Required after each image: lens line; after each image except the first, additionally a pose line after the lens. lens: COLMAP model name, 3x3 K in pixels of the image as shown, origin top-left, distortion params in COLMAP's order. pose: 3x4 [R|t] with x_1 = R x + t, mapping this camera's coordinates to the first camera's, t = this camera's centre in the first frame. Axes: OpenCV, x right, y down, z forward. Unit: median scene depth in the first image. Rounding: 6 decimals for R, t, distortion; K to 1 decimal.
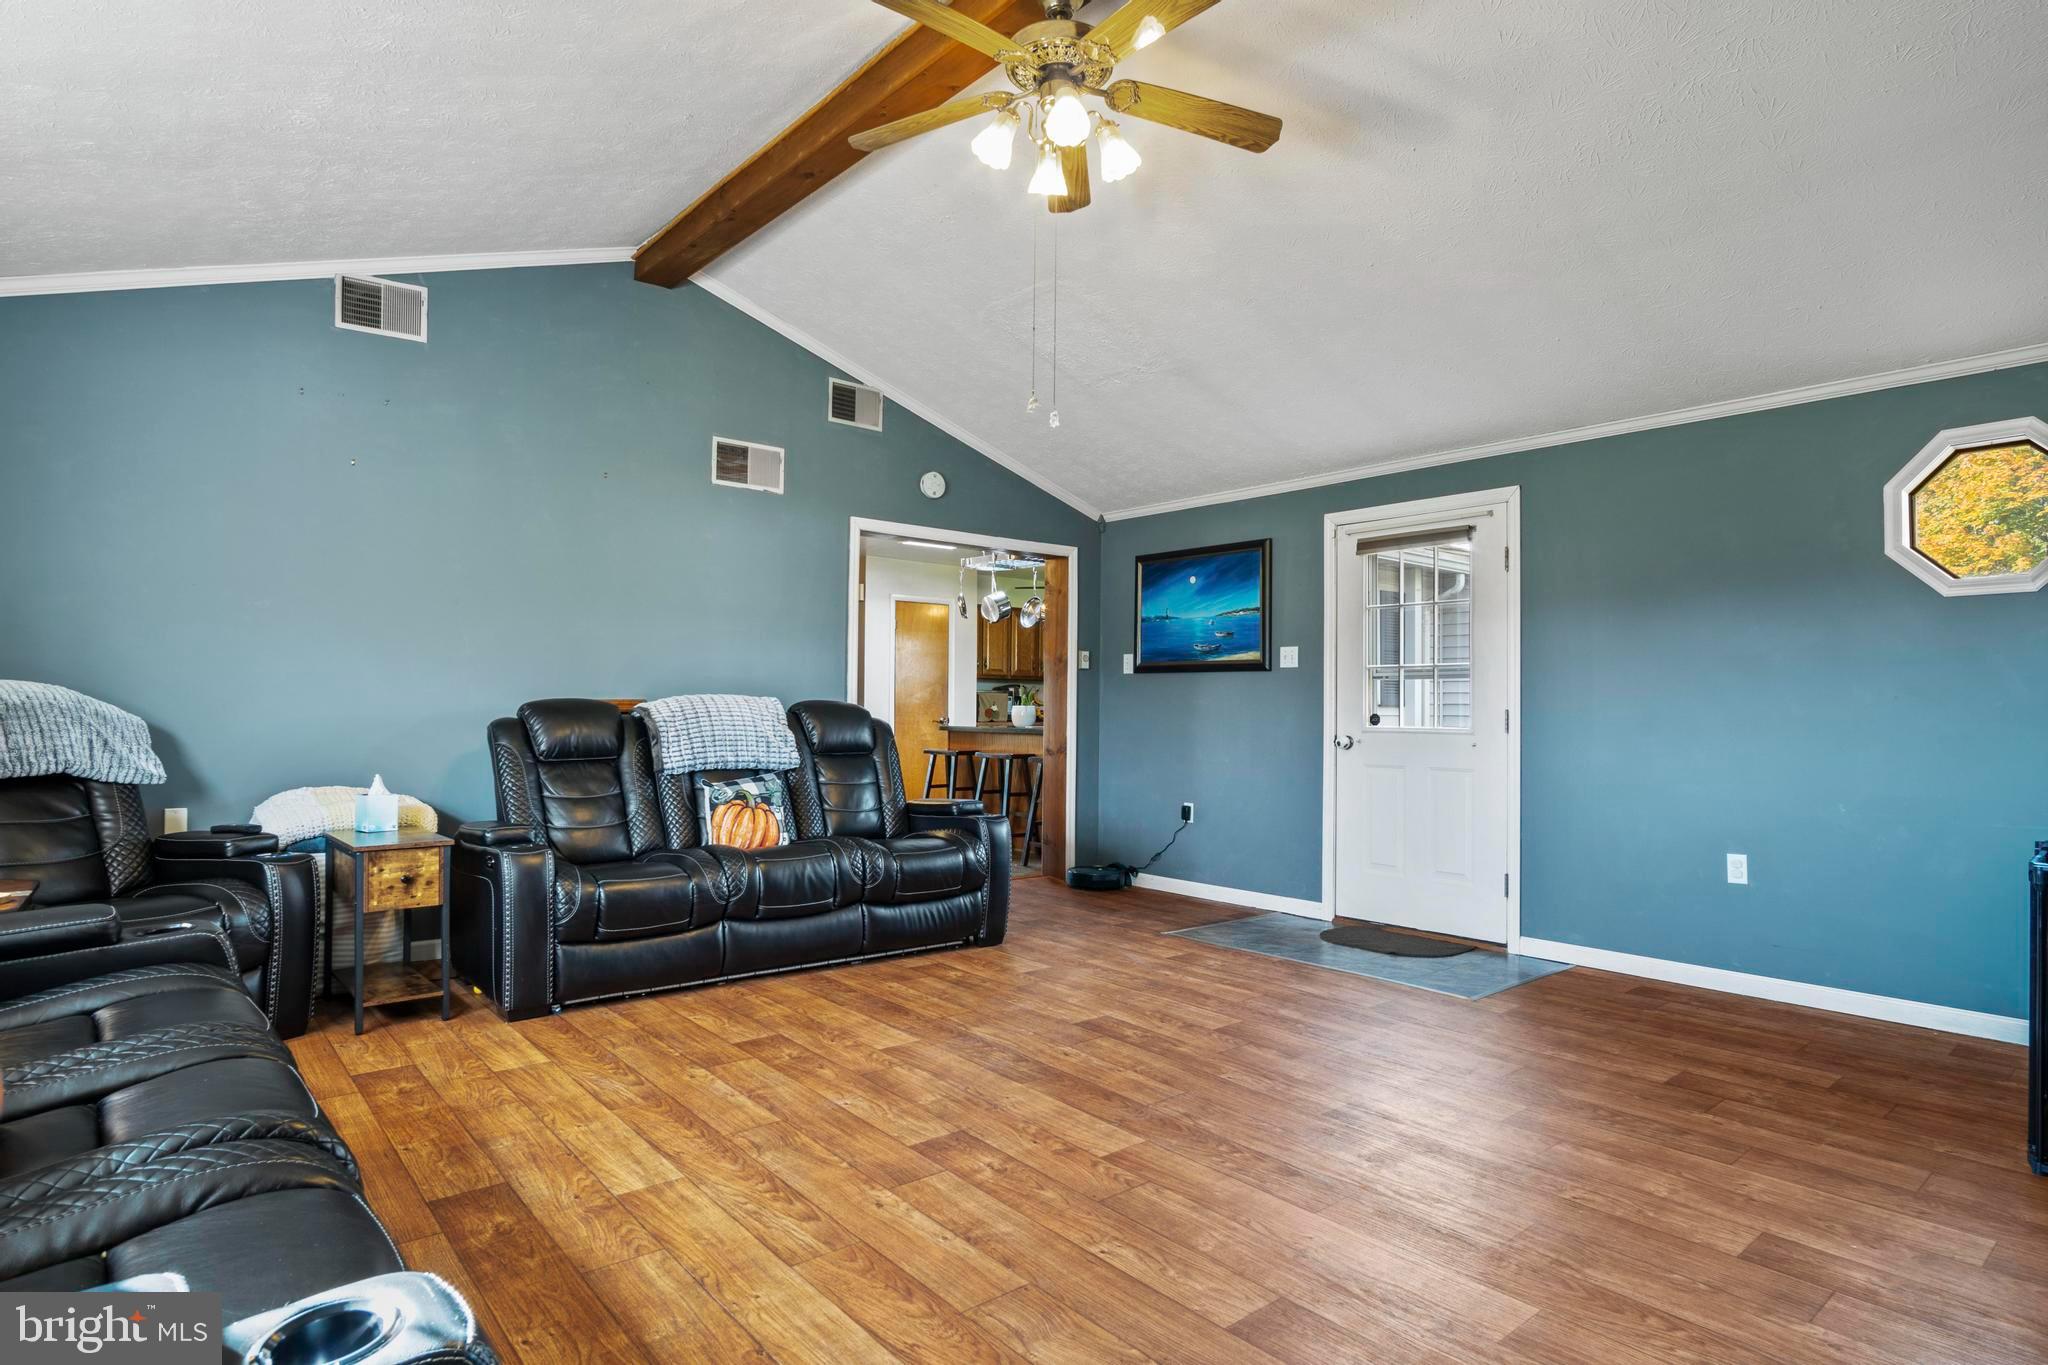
lens RADIAL K [[1100.6, 0, 1024.0], [0, 1100.6, 682.5], [0, 0, 1]] dist [-0.025075, -0.000371]
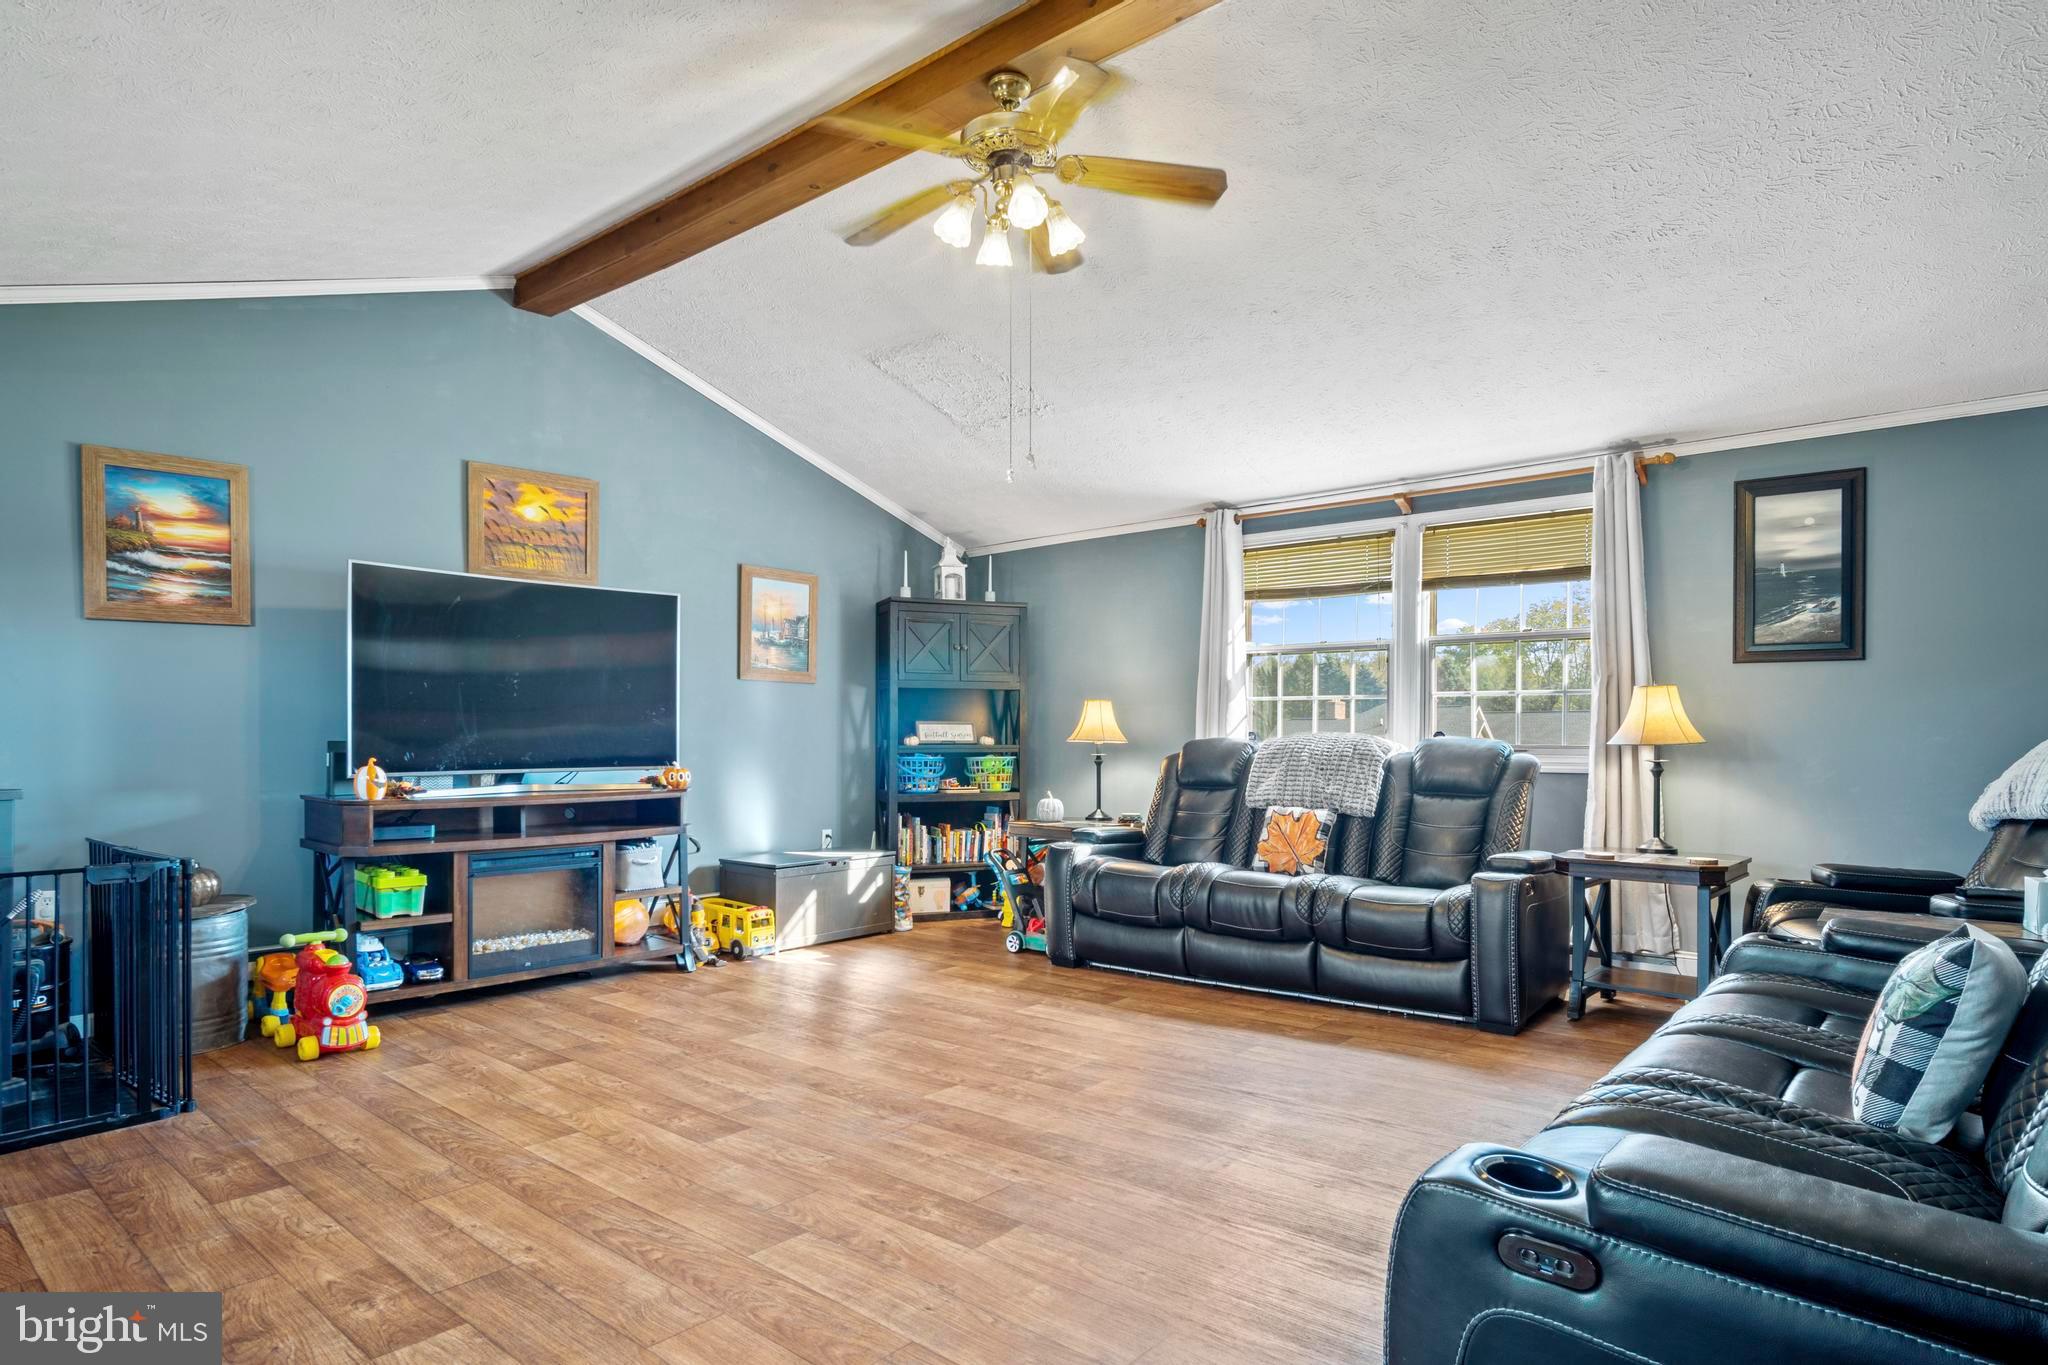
lens RADIAL K [[1100.6, 0, 1024.0], [0, 1100.6, 682.5], [0, 0, 1]] dist [-0.025075, -0.000371]
pose [[-0.985302, -0.020342, -0.169608, 0.197496], [-0.008881, 0.997642, -0.068059, 0.041077], [0.170593, -0.065552, -0.983159, 2.048809]]
